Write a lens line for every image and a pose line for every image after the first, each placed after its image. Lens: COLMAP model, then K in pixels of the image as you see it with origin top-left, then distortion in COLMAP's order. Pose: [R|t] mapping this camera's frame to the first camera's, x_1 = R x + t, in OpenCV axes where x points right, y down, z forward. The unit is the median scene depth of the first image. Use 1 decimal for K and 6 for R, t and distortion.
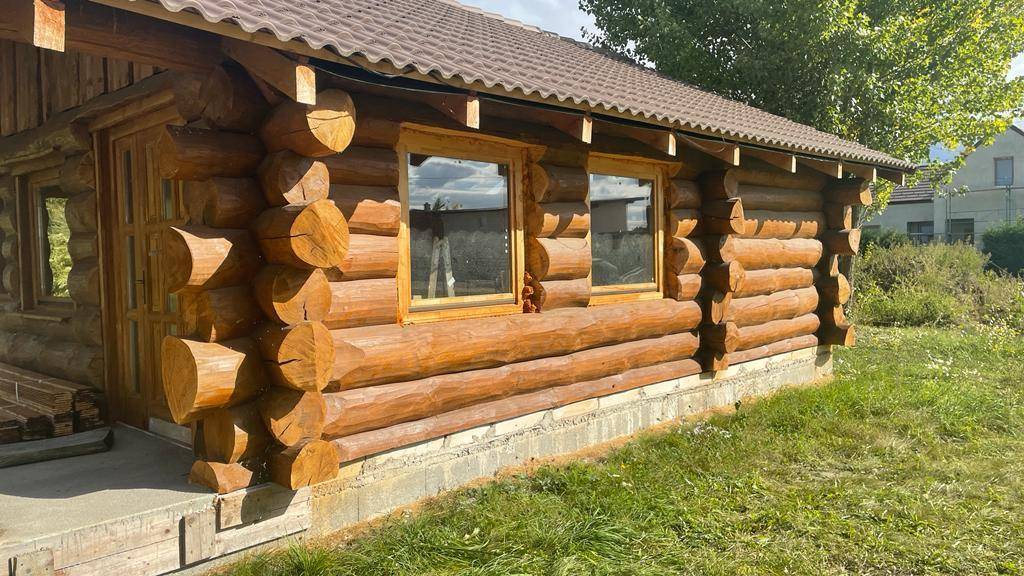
lens RADIAL K [[778.5, 0, 510.6], [0, 778.5, 297.6], [0, 0, 1]] dist [0.093393, -0.120672]
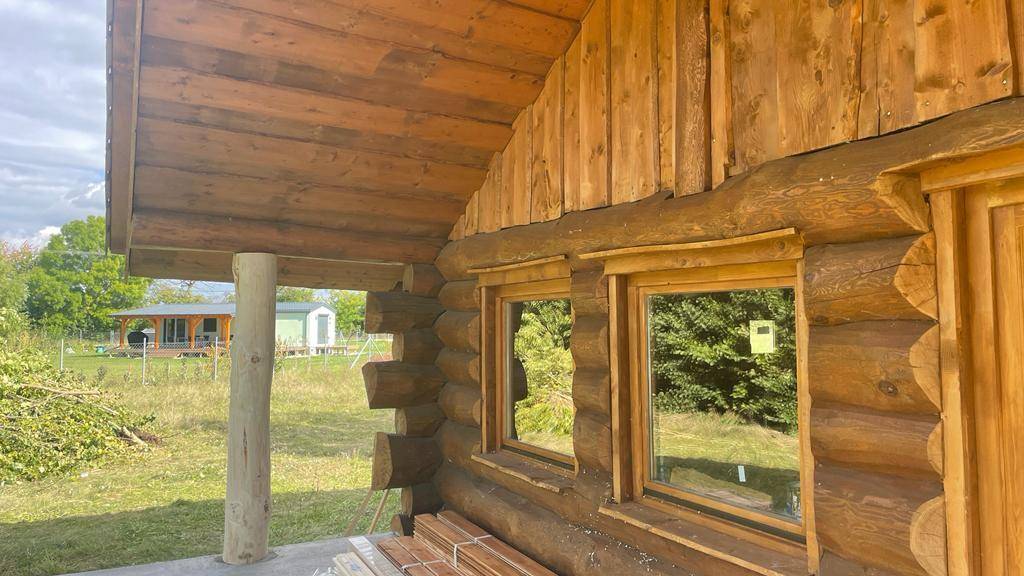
lens RADIAL K [[740.0, 0, 509.4], [0, 740.0, 280.5], [0, 0, 1]] dist [0.007344, 0.000455]
pose [[0.938010, 0.000222, -0.346607, -0.603951], [-0.035444, 0.994819, -0.095285, -0.111362], [0.344790, 0.101664, 0.933158, 0.534492]]
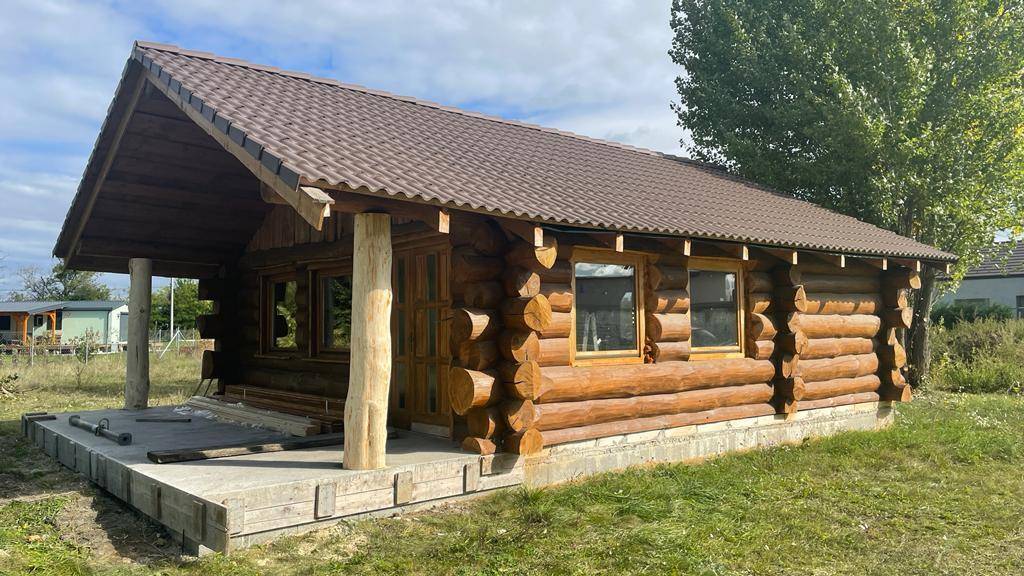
lens RADIAL K [[778.5, 0, 502.7], [0, 778.5, 284.8], [0, 0, 1]] dist [0.093393, -0.120672]
pose [[0.991218, 0.005459, -0.132123, -0.057549], [-0.018908, 0.994732, -0.100749, 0.026672], [0.130877, 0.102362, 0.986100, -0.551302]]
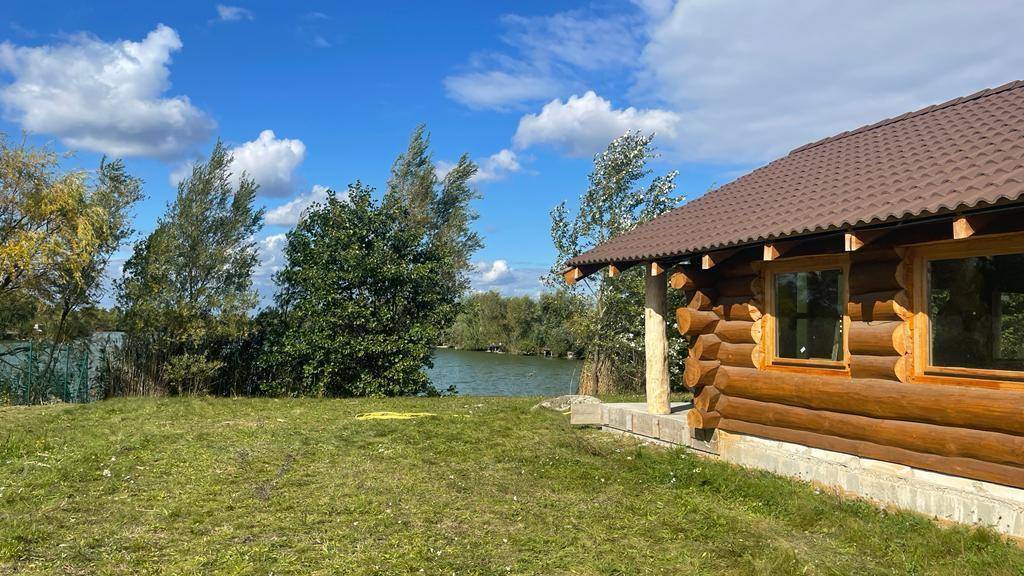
lens RADIAL K [[778.5, 0, 510.4], [0, 778.5, 280.0], [0, 0, 1]] dist [0.093393, -0.120672]
pose [[-0.428405, -0.058056, -0.901720, 1.515372], [-0.073359, 0.996874, -0.029330, -0.066078], [0.900604, 0.053584, -0.431325, 1.063859]]
